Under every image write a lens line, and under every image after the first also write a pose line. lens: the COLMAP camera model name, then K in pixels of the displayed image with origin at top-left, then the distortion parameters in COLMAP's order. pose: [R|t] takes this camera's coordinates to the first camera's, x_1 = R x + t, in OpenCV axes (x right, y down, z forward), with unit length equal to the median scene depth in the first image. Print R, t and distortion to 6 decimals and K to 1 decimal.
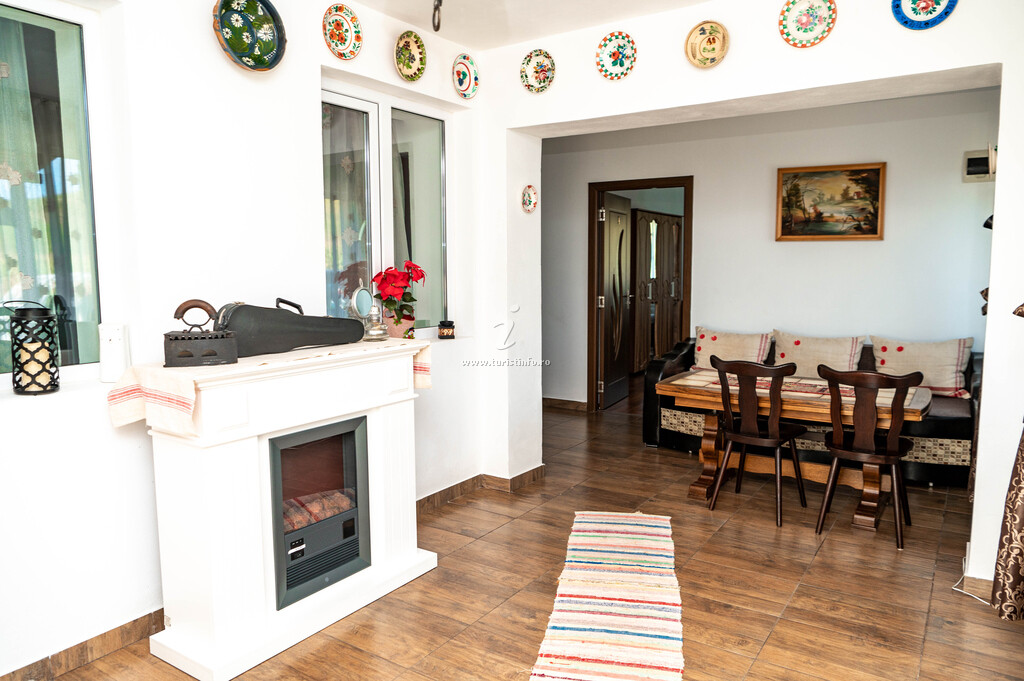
lens RADIAL K [[709.4, 0, 520.0], [0, 709.4, 341.7], [0, 0, 1]] dist [-0.023487, 0.007111]
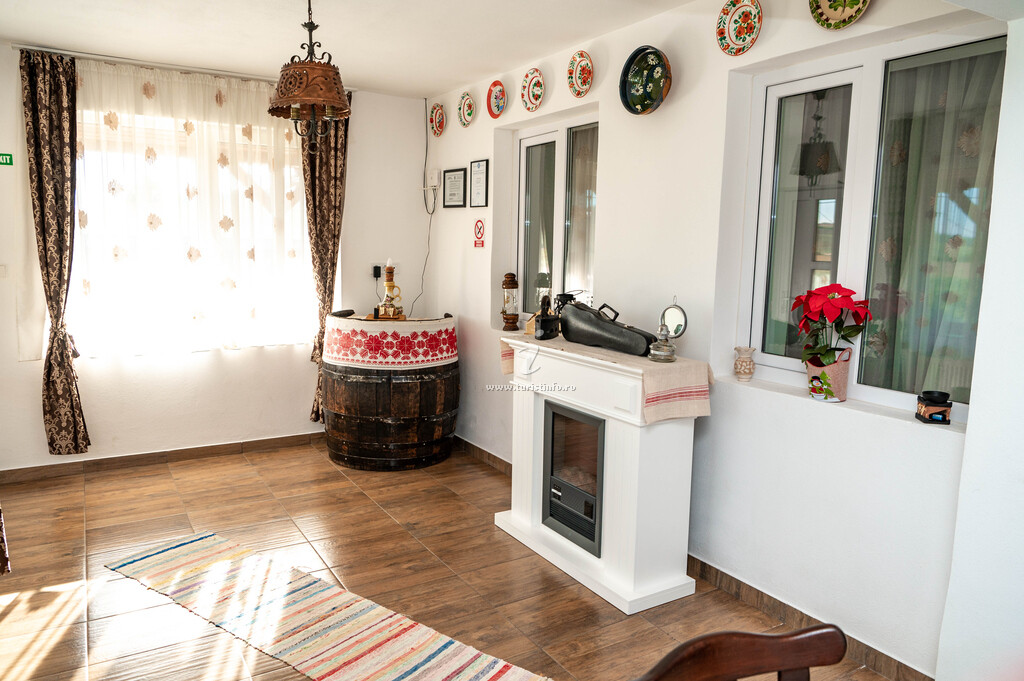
lens RADIAL K [[709.4, 0, 520.0], [0, 709.4, 341.7], [0, 0, 1]] dist [-0.023487, 0.007111]
pose [[-0.426091, 0.114526, -0.897402, 0.866481], [-0.115281, 0.976995, 0.179420, -0.208647], [0.897305, 0.179903, -0.403086, 1.426379]]
